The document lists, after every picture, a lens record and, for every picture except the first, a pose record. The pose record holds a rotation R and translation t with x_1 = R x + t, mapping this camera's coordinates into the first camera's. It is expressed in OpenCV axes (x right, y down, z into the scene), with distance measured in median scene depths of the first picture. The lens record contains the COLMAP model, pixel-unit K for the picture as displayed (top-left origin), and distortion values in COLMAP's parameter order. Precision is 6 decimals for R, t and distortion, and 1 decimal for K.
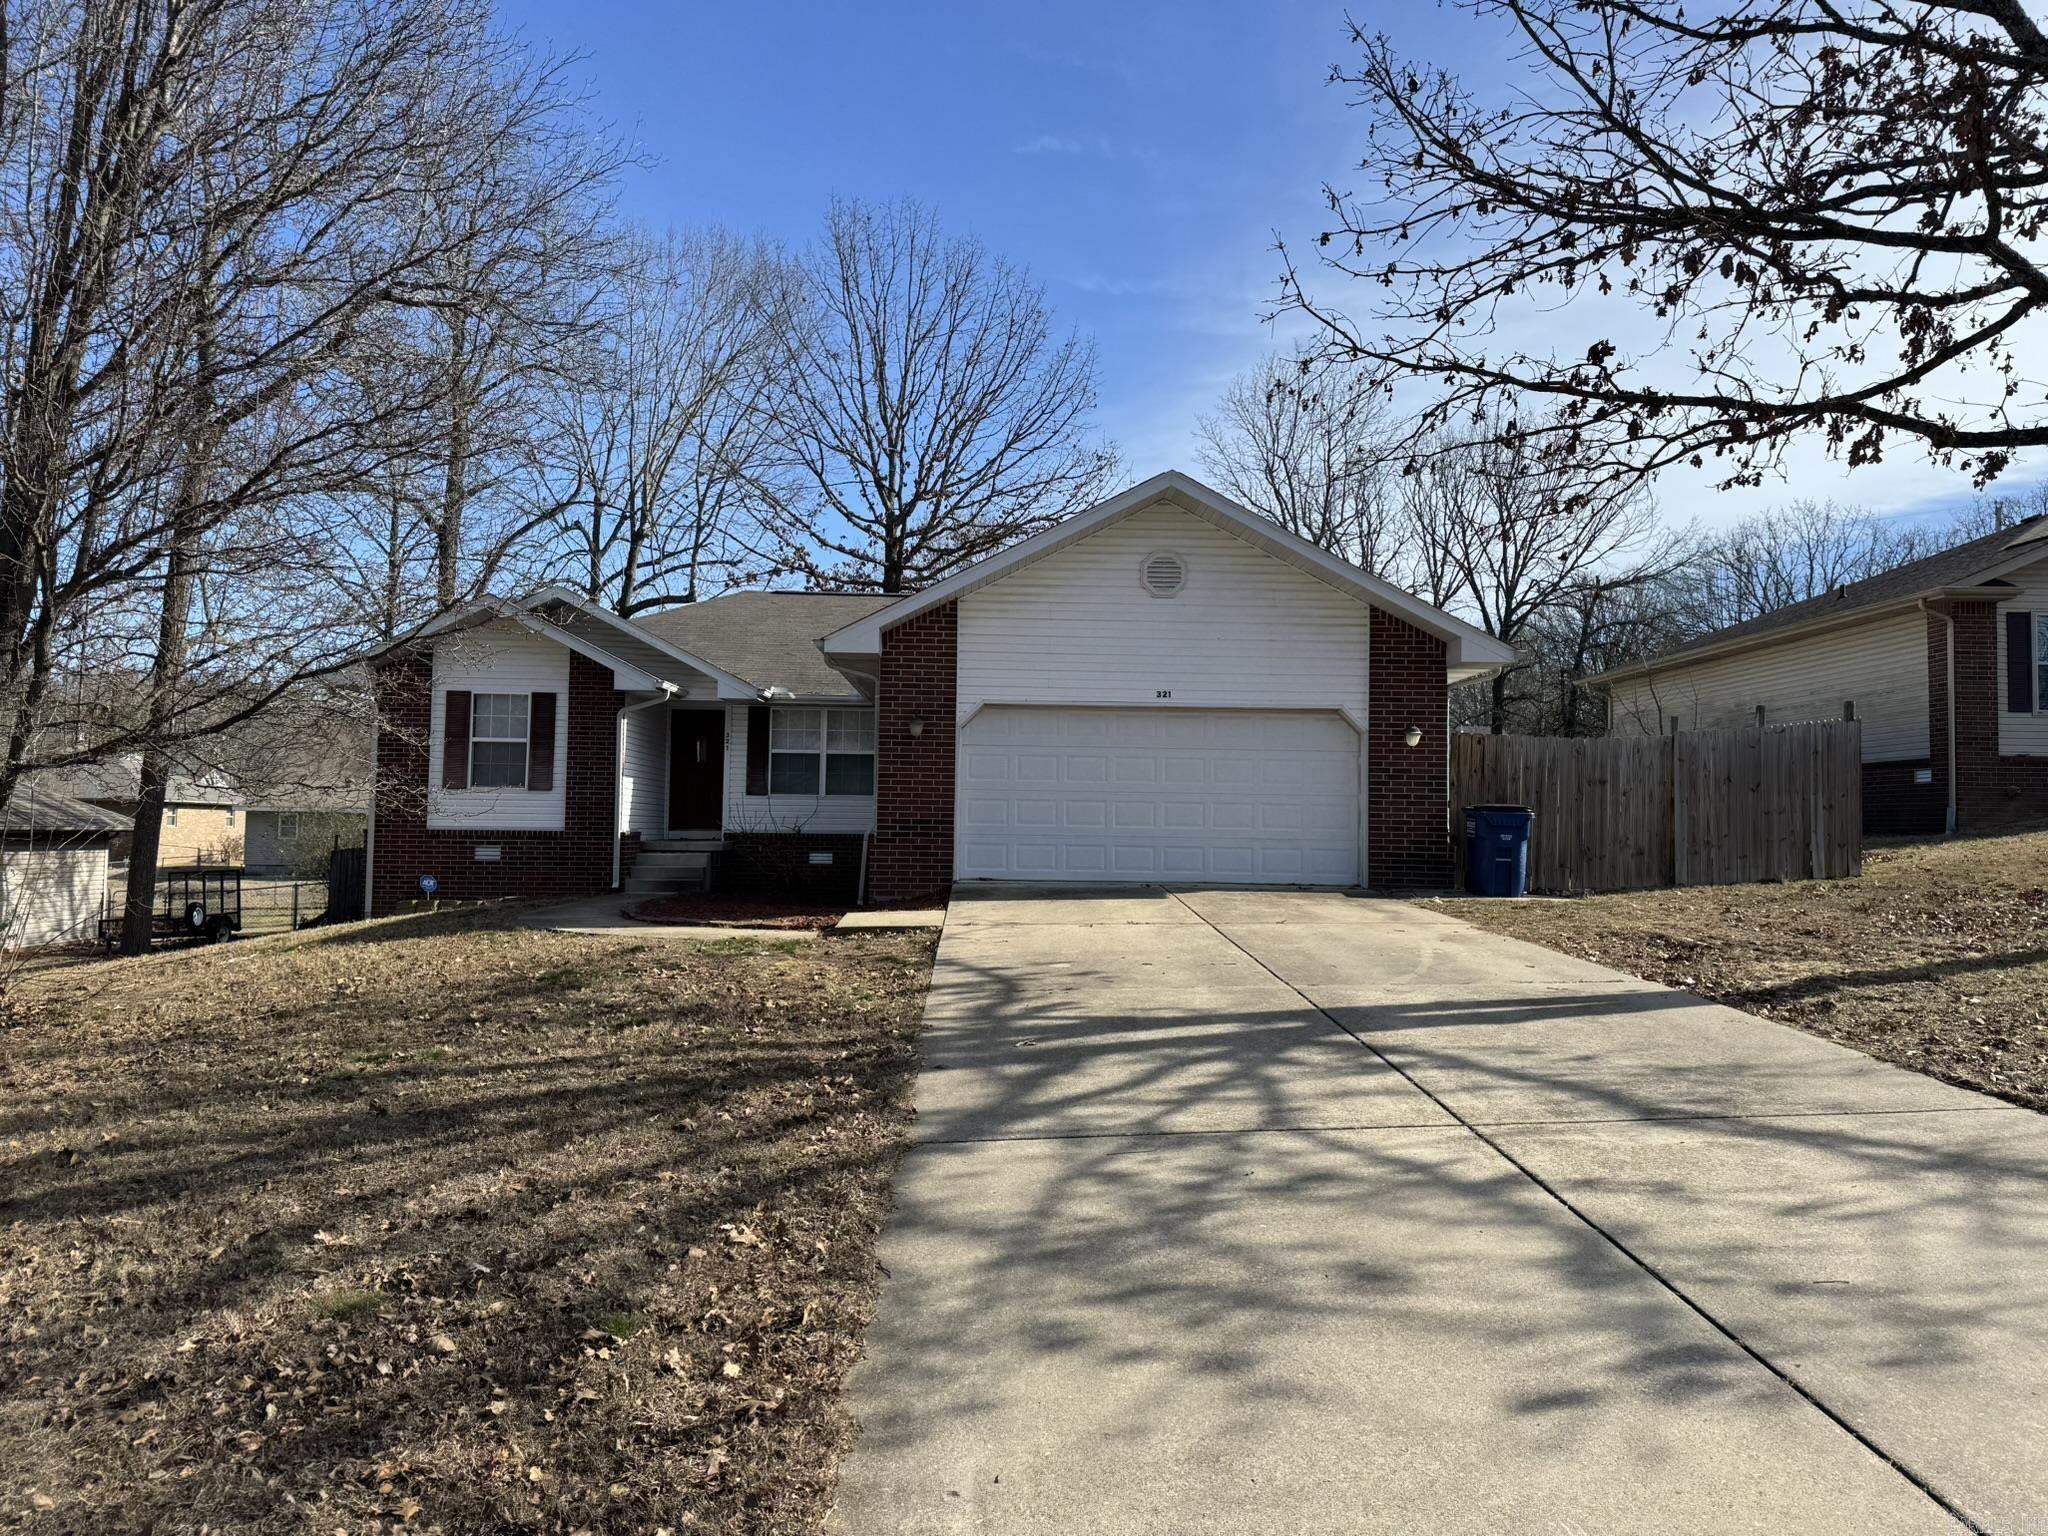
lens RADIAL K [[1419.8, 0, 1032.6], [0, 1419.8, 764.4], [0, 0, 1]] dist [0.006815, -0.002518]
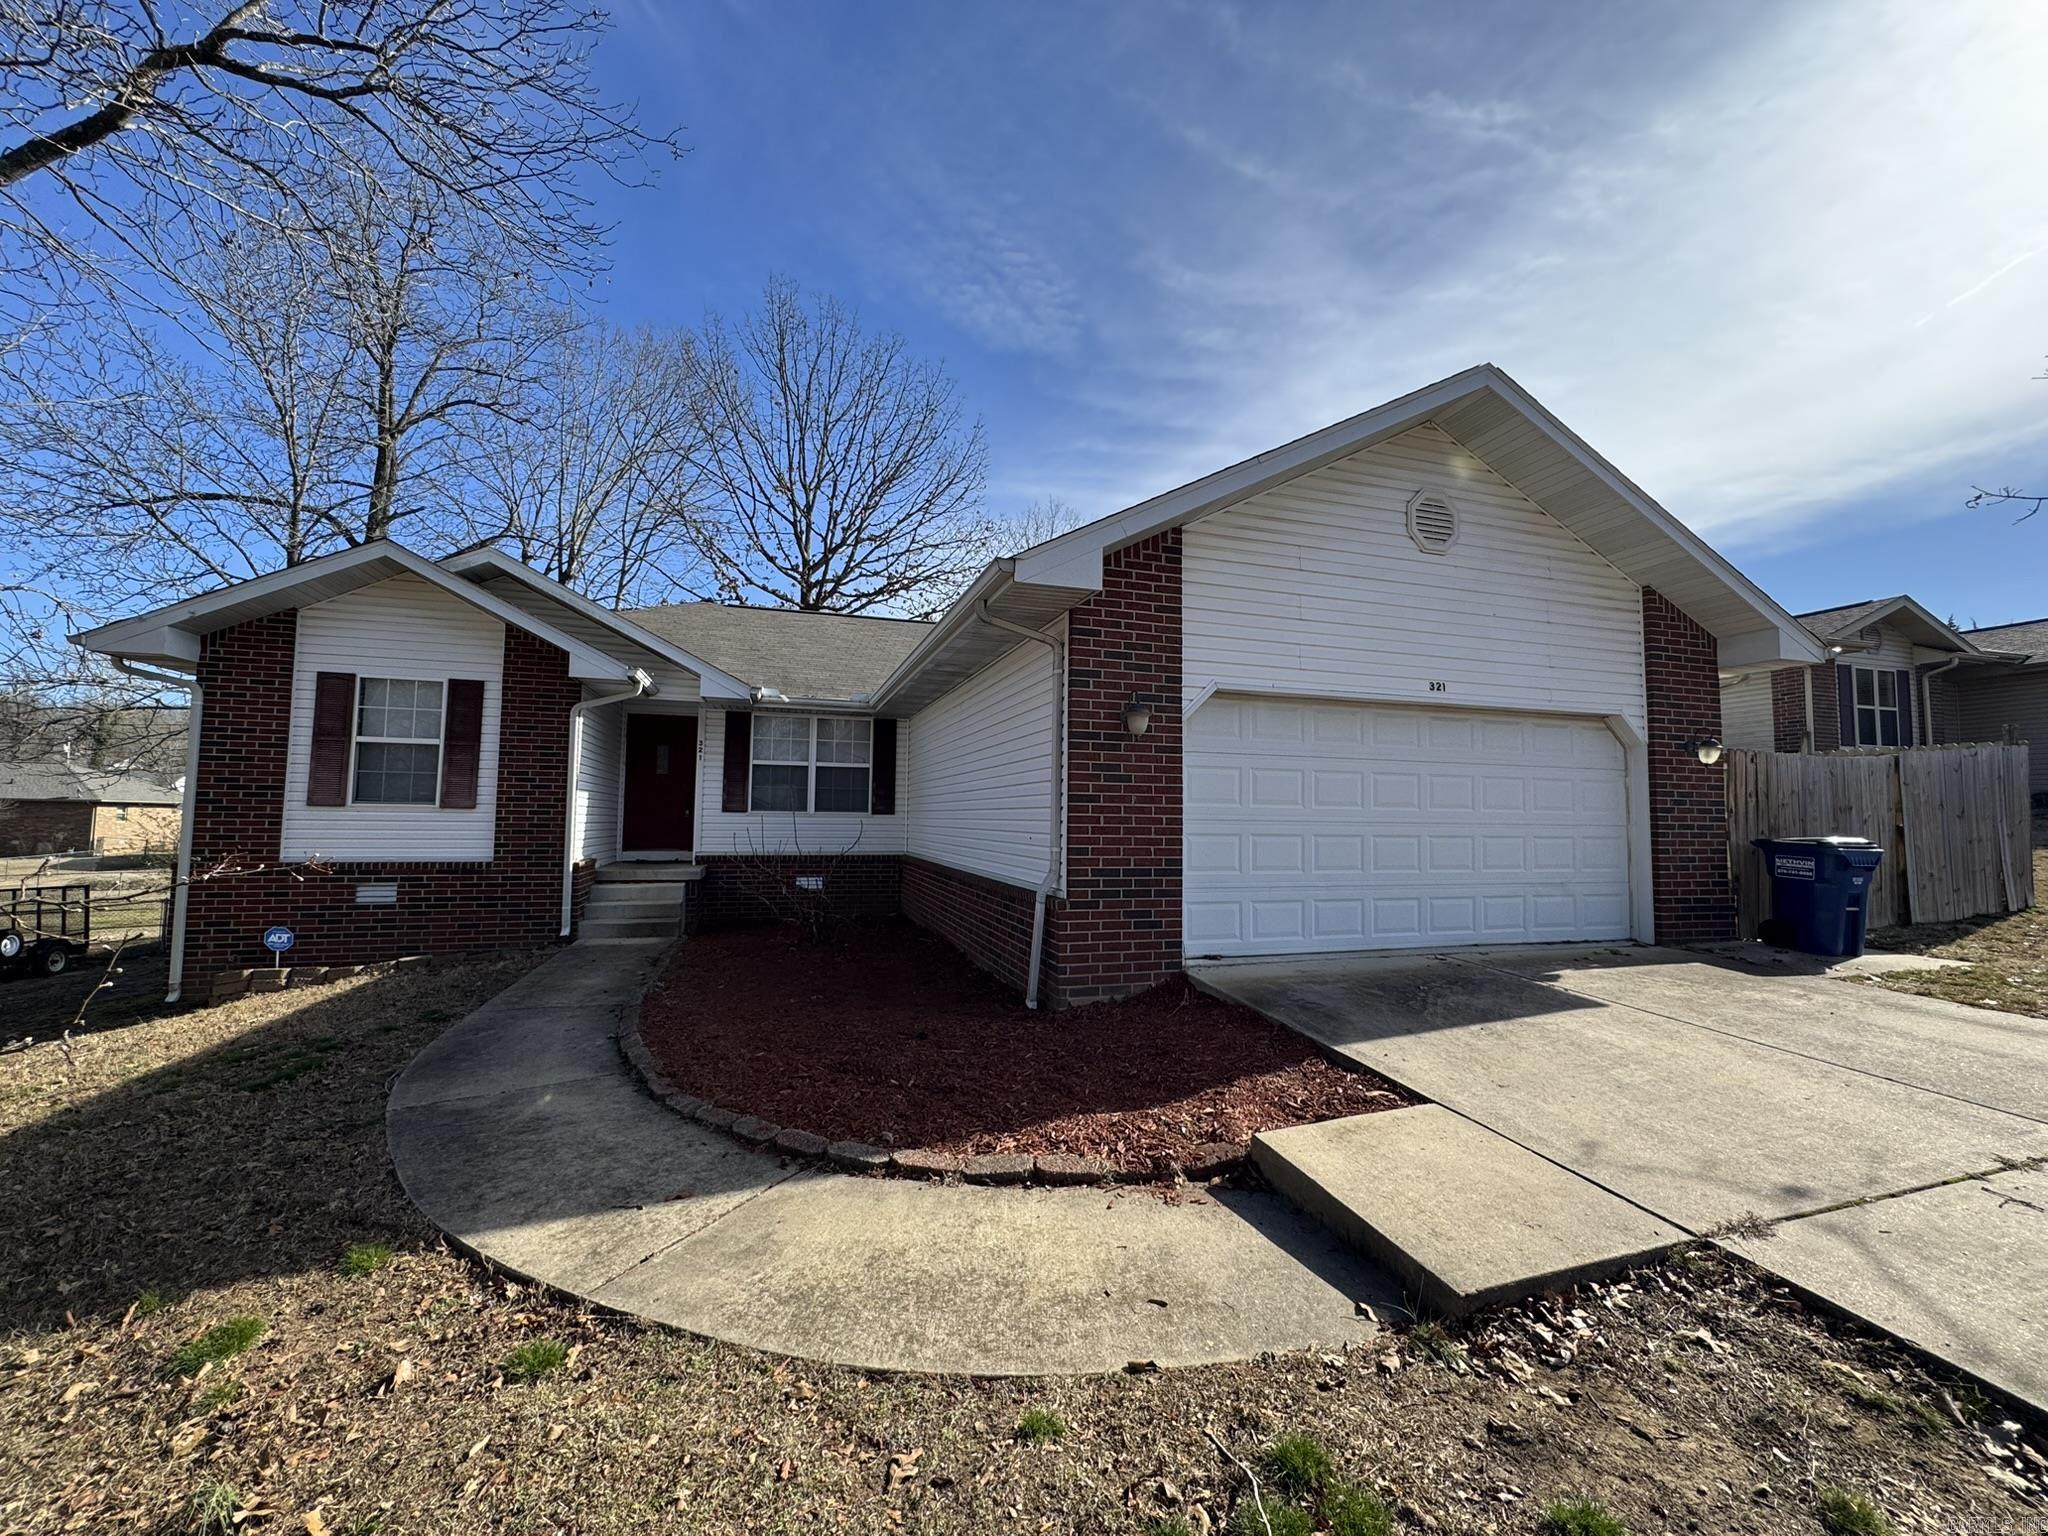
lens RADIAL K [[818.7, 0, 1006.7], [0, 818.7, 765.0], [0, 0, 1]] dist [-0.021298, 0.000368]
pose [[0.968540, 0.014625, 0.248428, -0.170676], [-0.010431, 0.999780, -0.018190, 0.000012], [-0.248639, 0.015026, 0.968480, 0.507933]]
